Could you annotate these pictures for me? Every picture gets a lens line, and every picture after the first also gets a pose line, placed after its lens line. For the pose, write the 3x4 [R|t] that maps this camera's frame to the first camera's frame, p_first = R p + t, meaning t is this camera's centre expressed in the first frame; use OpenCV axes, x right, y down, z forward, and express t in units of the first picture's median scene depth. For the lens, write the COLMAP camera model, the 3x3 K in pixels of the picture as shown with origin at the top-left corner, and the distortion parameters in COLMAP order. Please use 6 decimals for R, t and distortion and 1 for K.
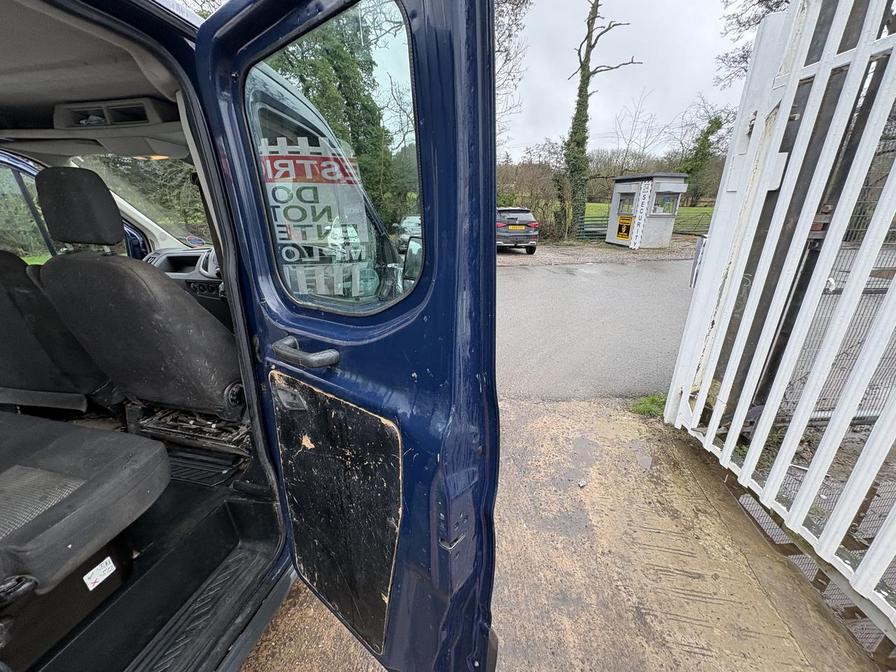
lens RADIAL K [[356.0, 0, 450.0], [0, 356.0, 334.4], [0, 0, 1]] dist [0.001332, 0.000205]
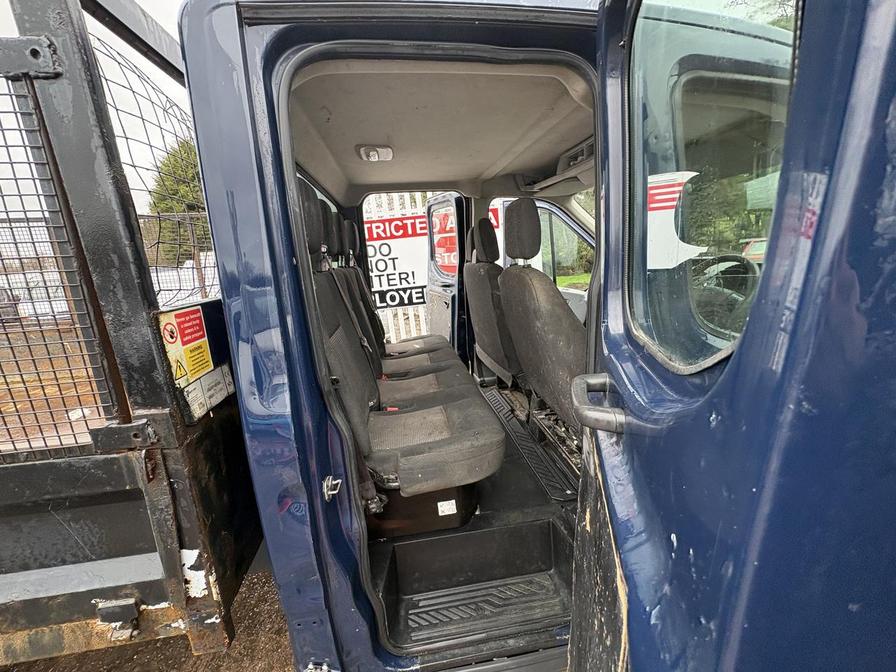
lens RADIAL K [[356.0, 0, 451.2], [0, 356.0, 337.0], [0, 0, 1]] dist [0.001332, 0.000205]
pose [[0.350077, 0.181791, -0.918911, 0.069675], [-0.236158, 0.966428, 0.101223, -0.044941], [0.906463, 0.181573, 0.381256, 0.273587]]
